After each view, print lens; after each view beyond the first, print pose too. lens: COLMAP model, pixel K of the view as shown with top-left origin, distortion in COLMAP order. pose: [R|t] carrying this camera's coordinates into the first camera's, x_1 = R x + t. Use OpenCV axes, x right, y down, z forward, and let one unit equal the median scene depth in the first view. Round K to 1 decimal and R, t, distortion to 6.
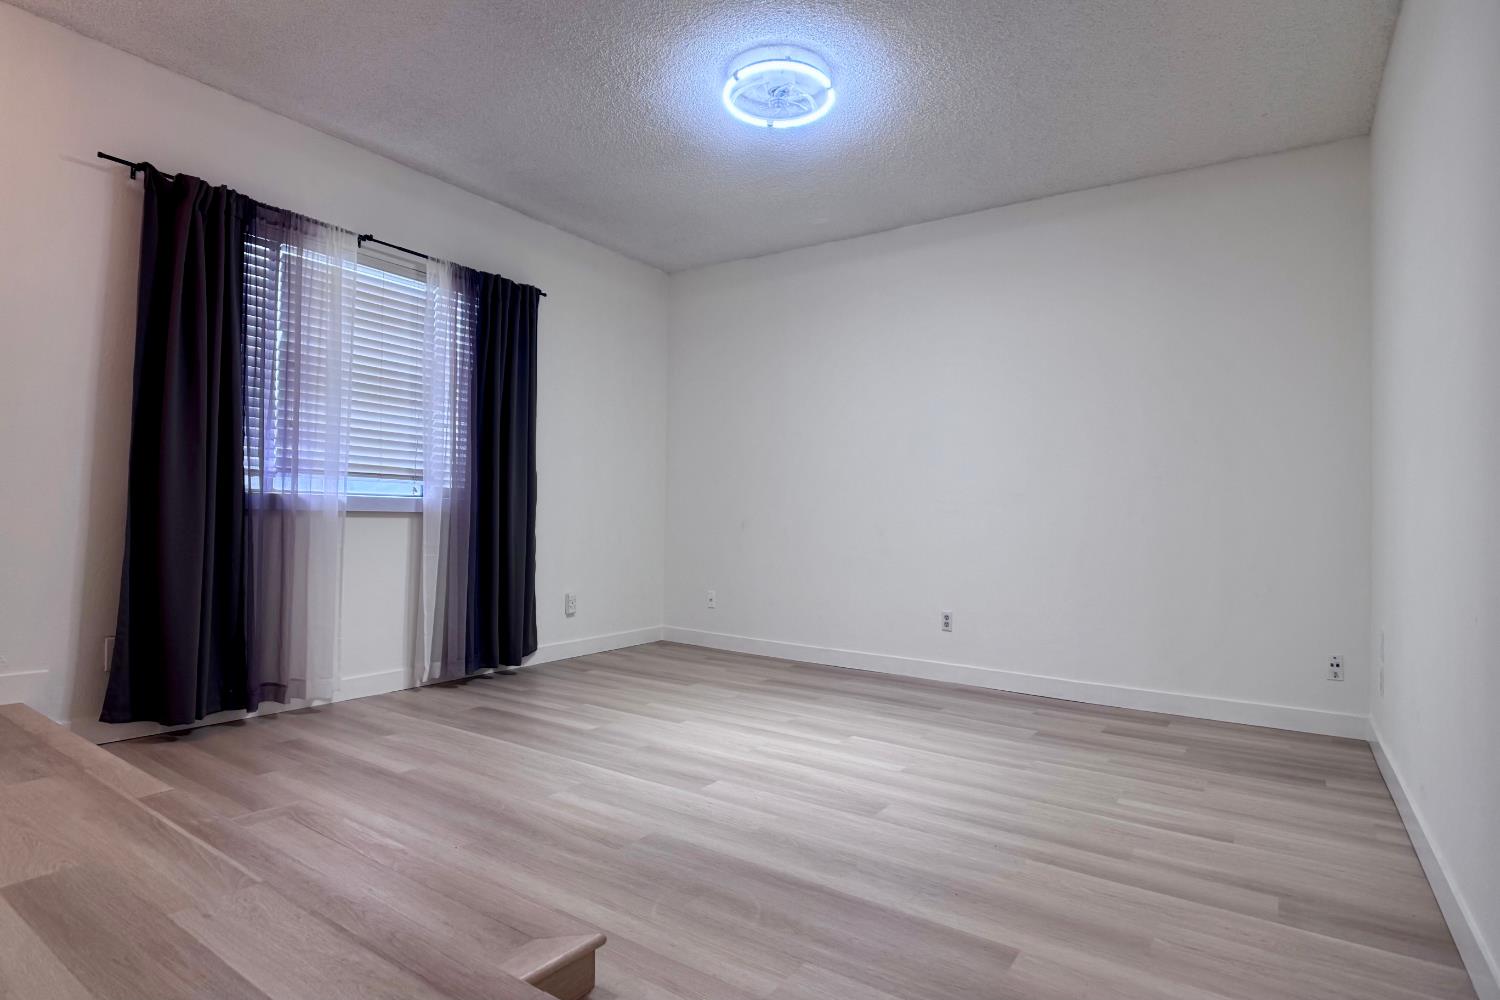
lens RADIAL K [[775.8, 0, 762.0], [0, 775.8, 500.8], [0, 0, 1]] dist [0.042357, -0.044803]
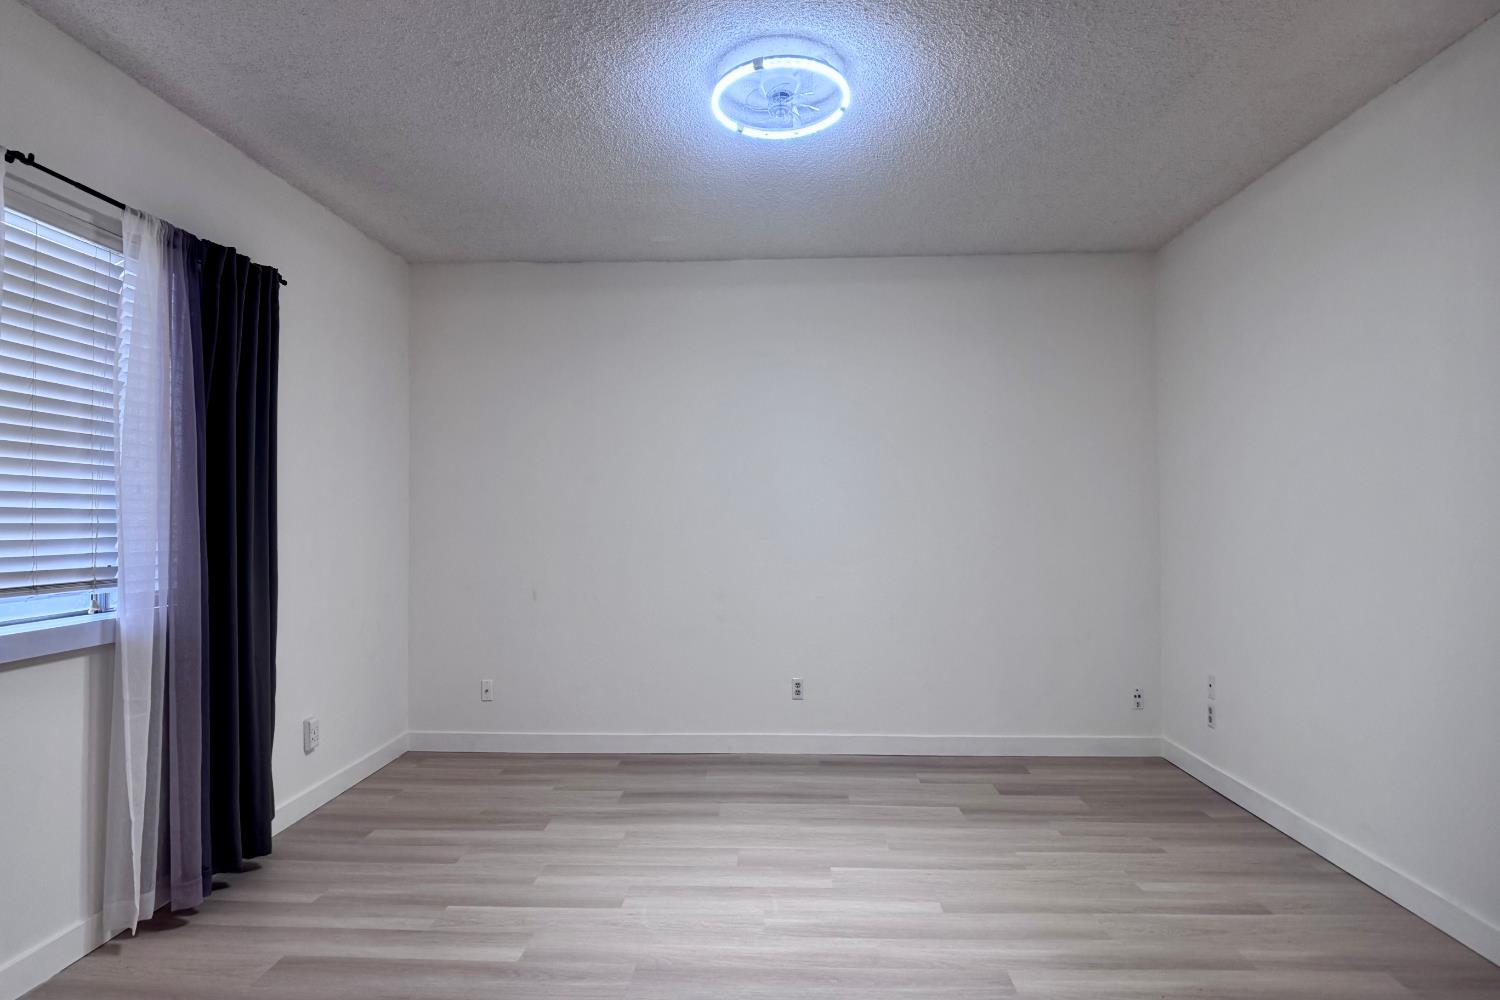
lens RADIAL K [[775.8, 0, 762.0], [0, 775.8, 500.8], [0, 0, 1]] dist [0.042357, -0.044803]
pose [[0.856744, -0.013492, 0.515565, -0.320373], [0.013929, 0.999898, 0.003020, -0.086372], [-0.515553, 0.004594, 0.856845, 0.253362]]
